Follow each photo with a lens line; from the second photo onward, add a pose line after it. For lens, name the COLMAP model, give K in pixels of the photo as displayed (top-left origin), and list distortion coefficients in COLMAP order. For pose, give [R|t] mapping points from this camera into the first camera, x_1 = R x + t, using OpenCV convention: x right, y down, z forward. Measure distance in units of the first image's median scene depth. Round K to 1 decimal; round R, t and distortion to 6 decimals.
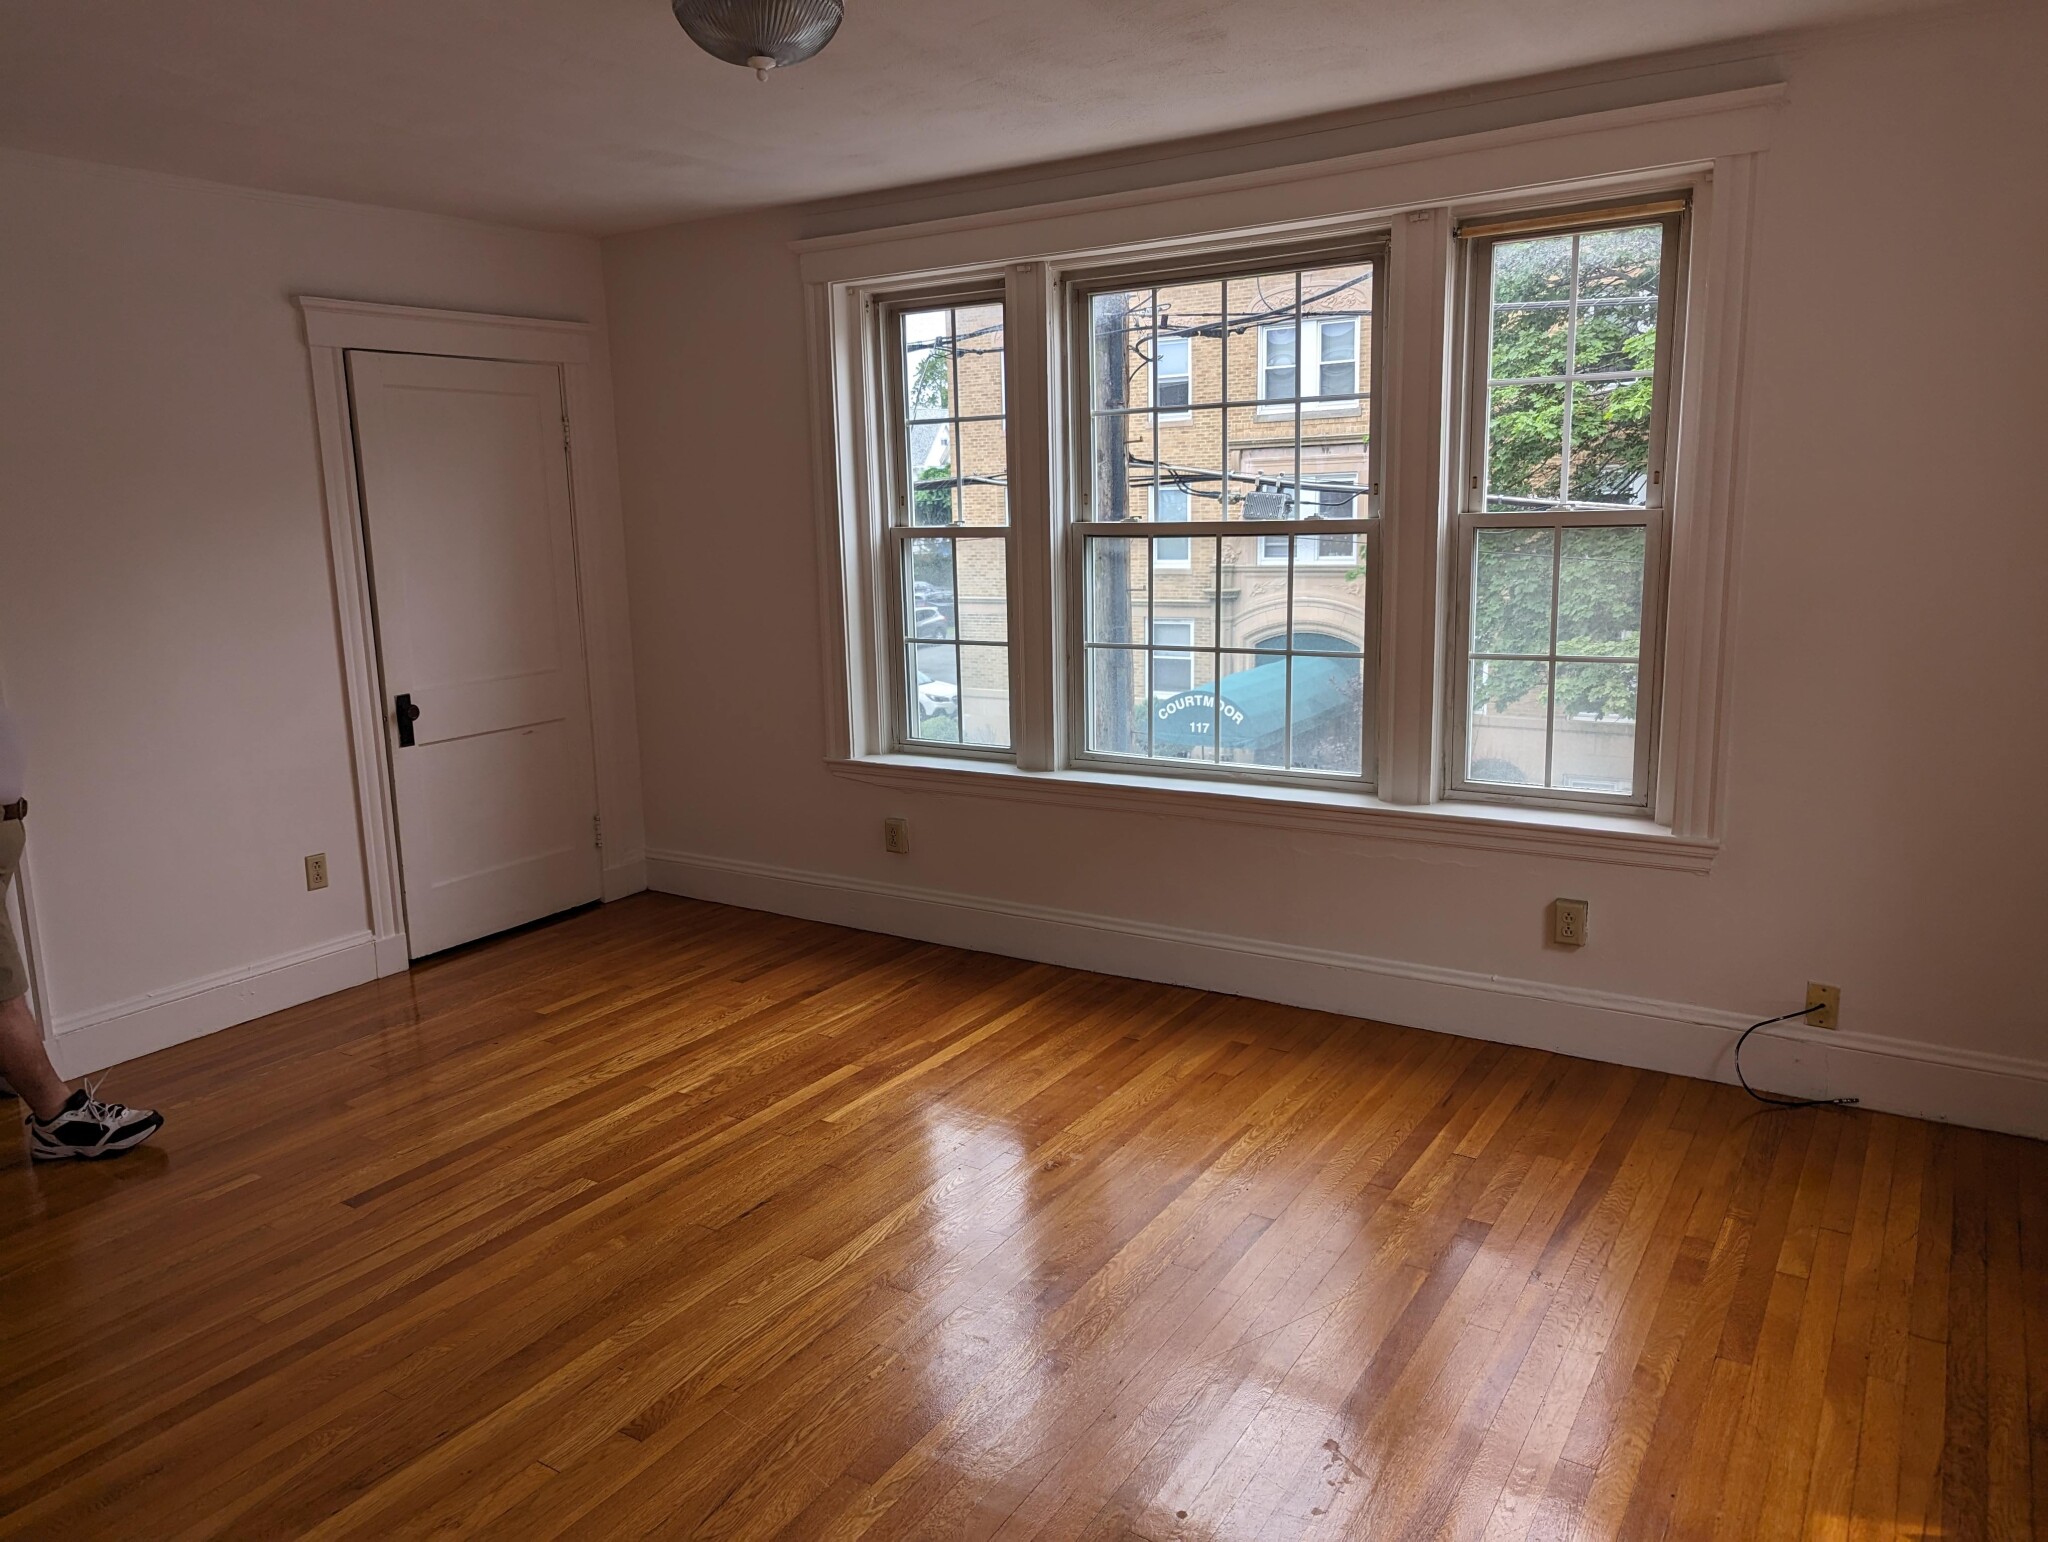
lens RADIAL K [[1462.9, 0, 999.3], [0, 1462.9, 762.8], [0, 0, 1]] dist [0.053906, -0.042010]
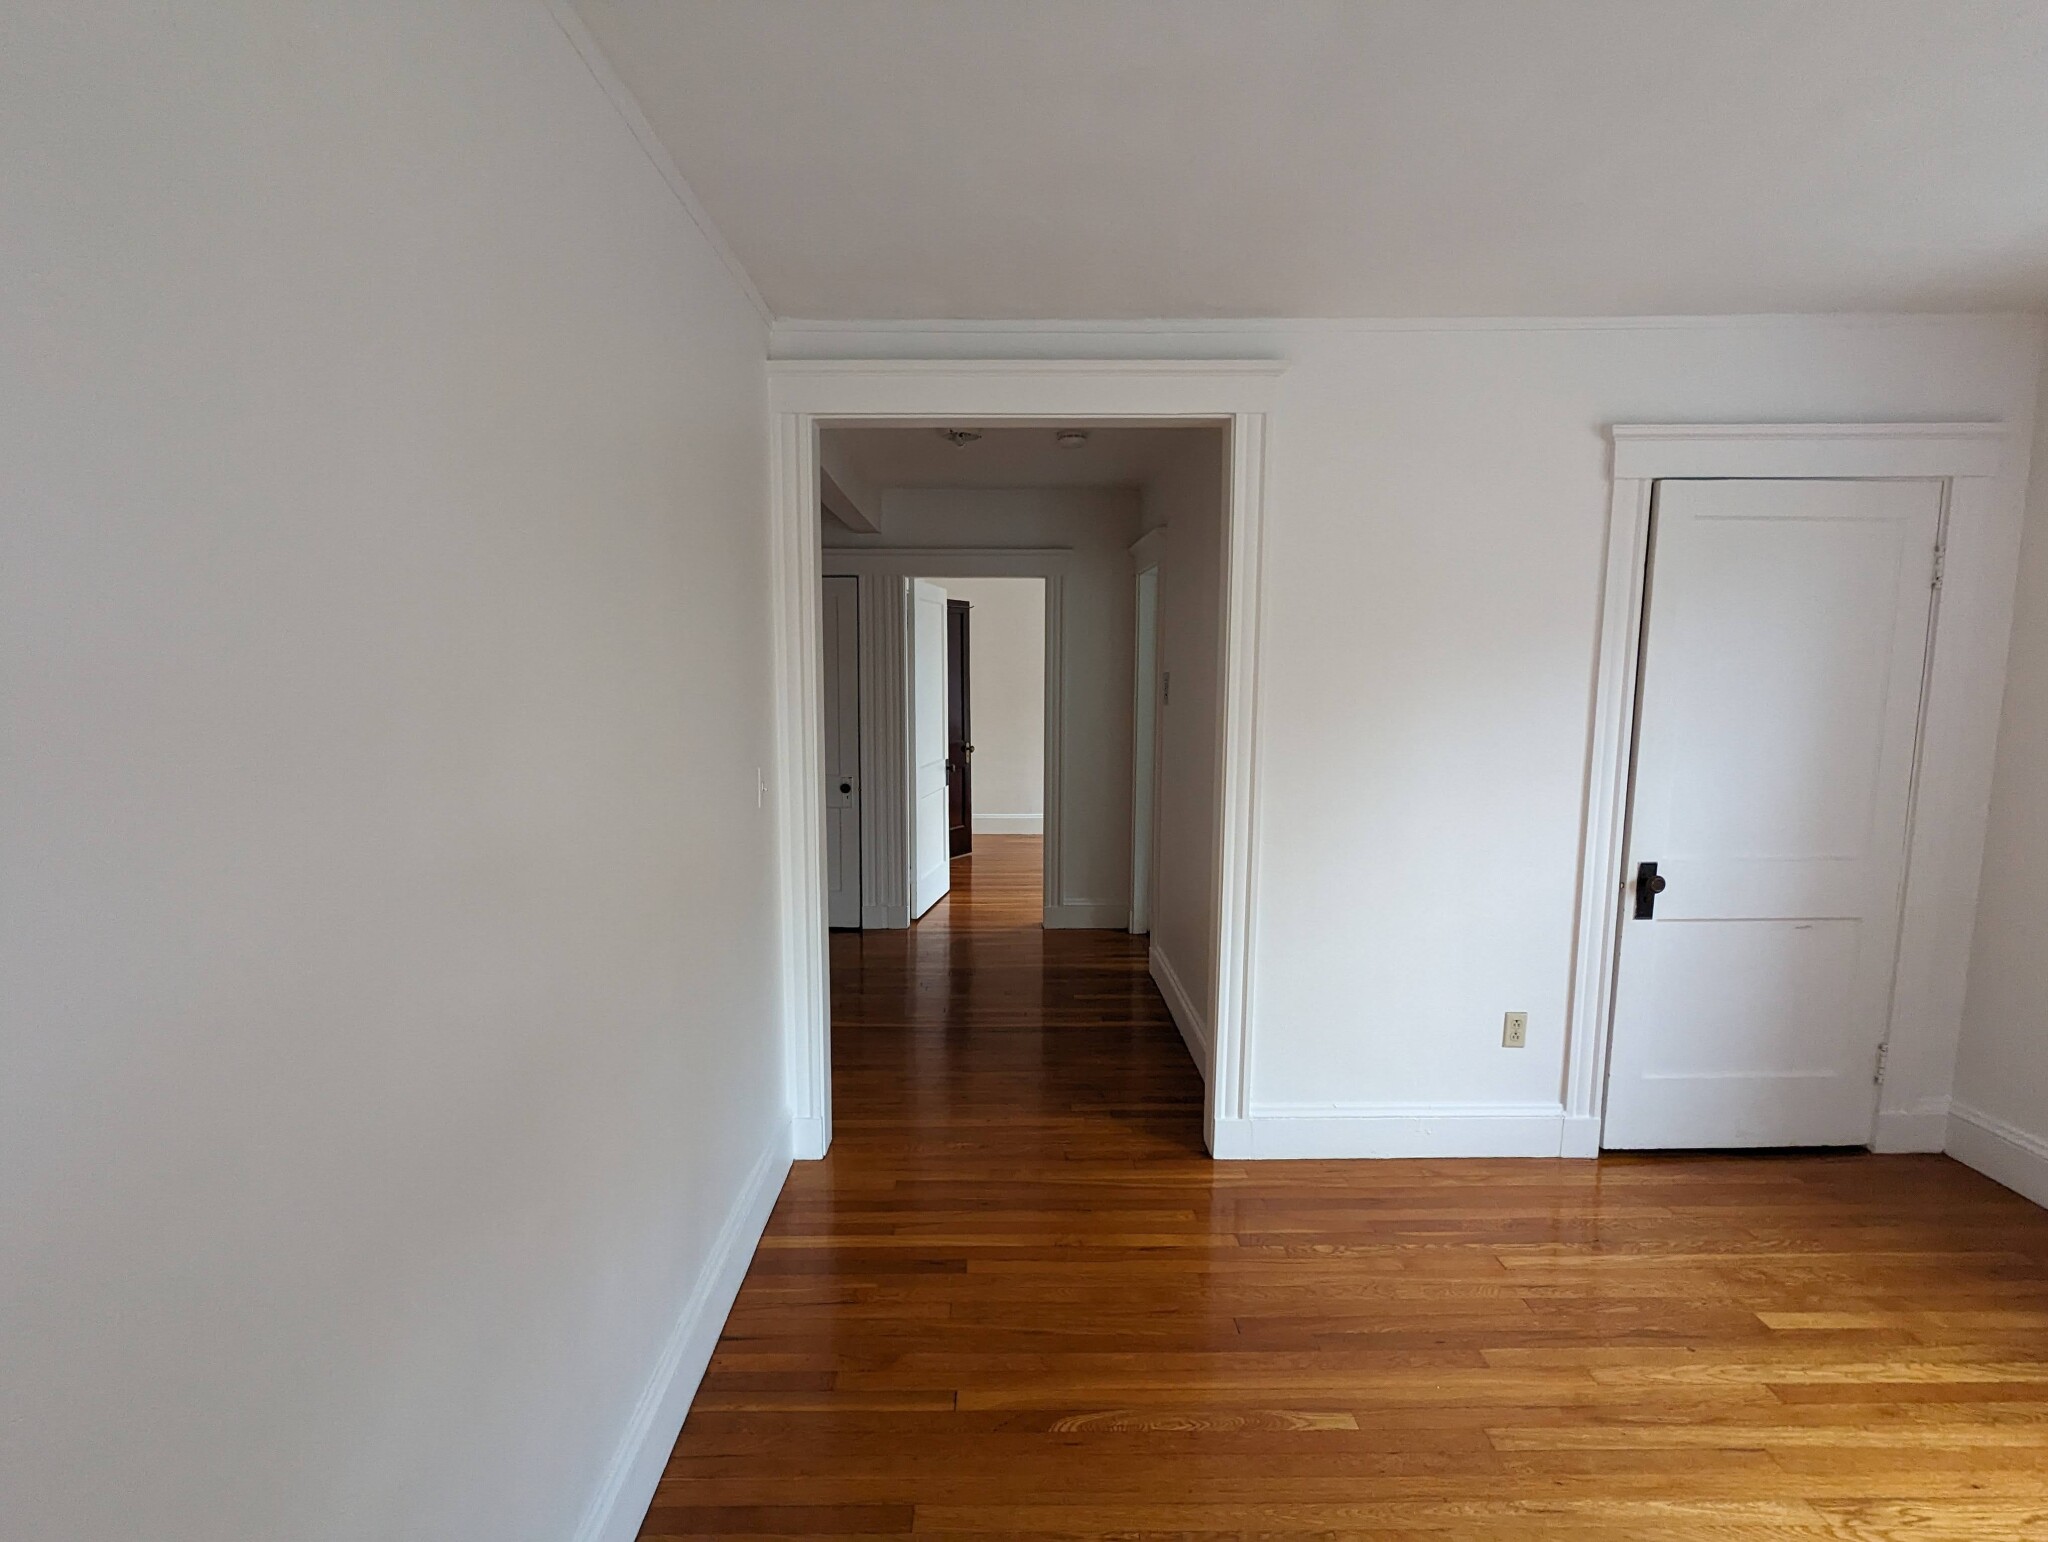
lens RADIAL K [[978.9, 0, 1002.8], [0, 978.9, 784.3], [0, 0, 1]] dist [0.002190, -0.004205]
pose [[0.556429, 0.129918, -0.820675, -0.174263], [-0.165132, 0.985289, 0.044015, -0.066354], [0.814320, 0.111029, 0.569697, 0.416048]]
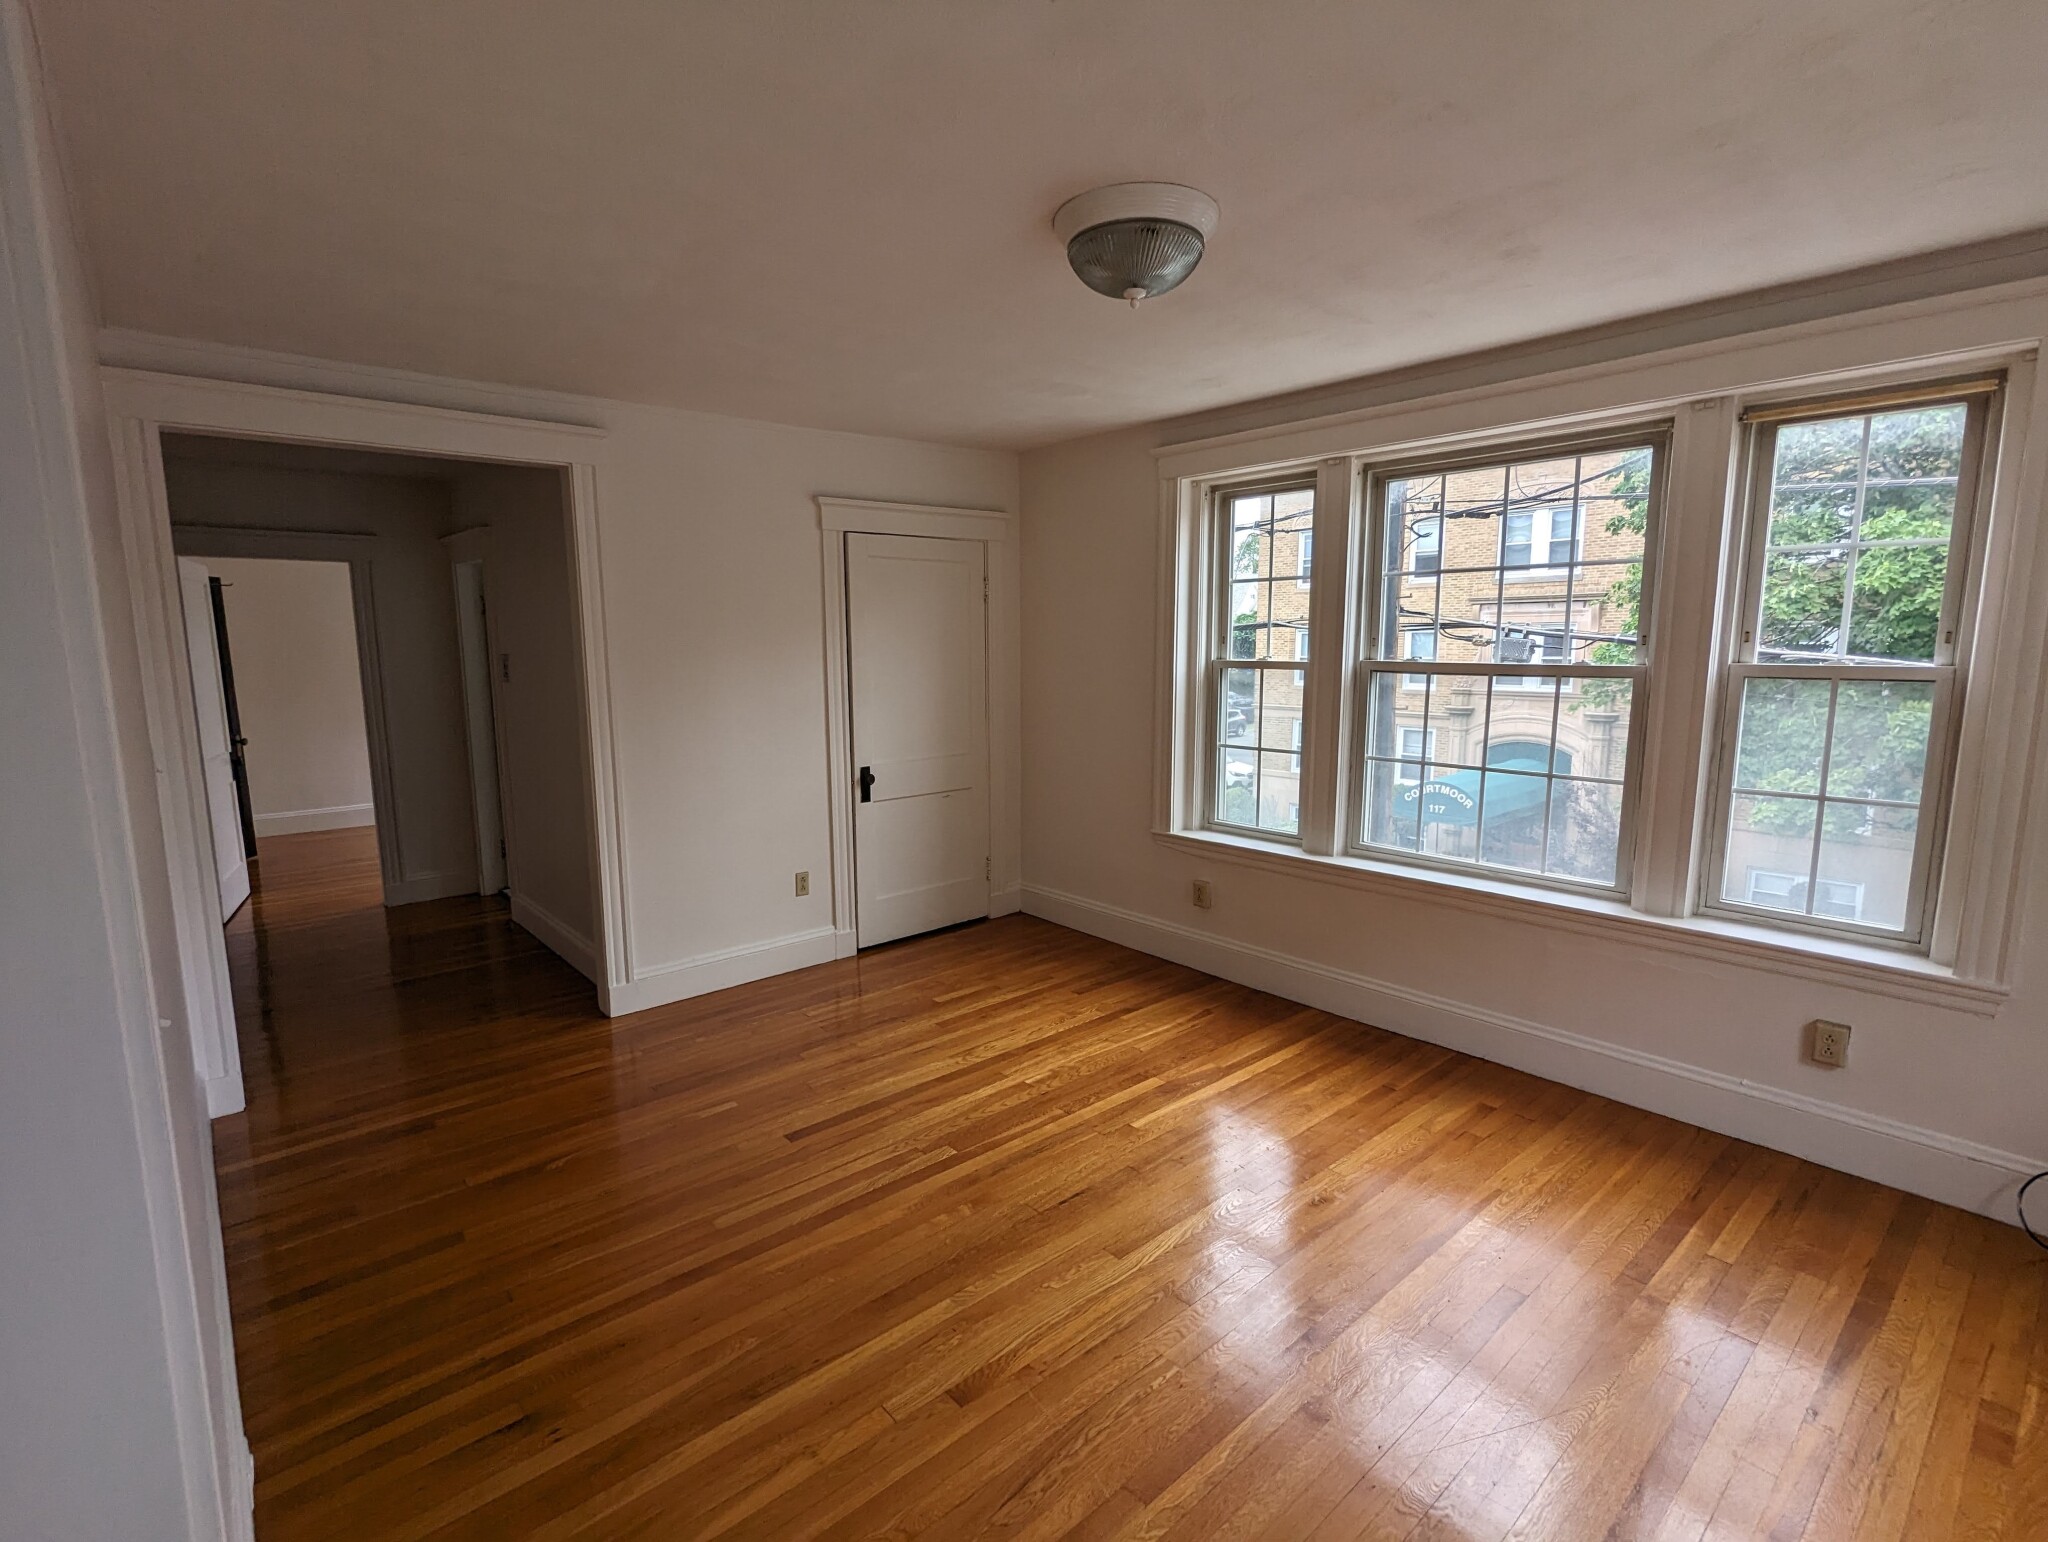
lens RADIAL K [[978.9, 0, 1002.8], [0, 978.9, 784.3], [0, 0, 1]] dist [0.002190, -0.004205]
pose [[0.960441, 0.060807, -0.271765, -0.012504], [-0.067533, 0.997597, -0.015453, -0.028226], [0.270172, 0.033195, 0.962240, 0.131056]]
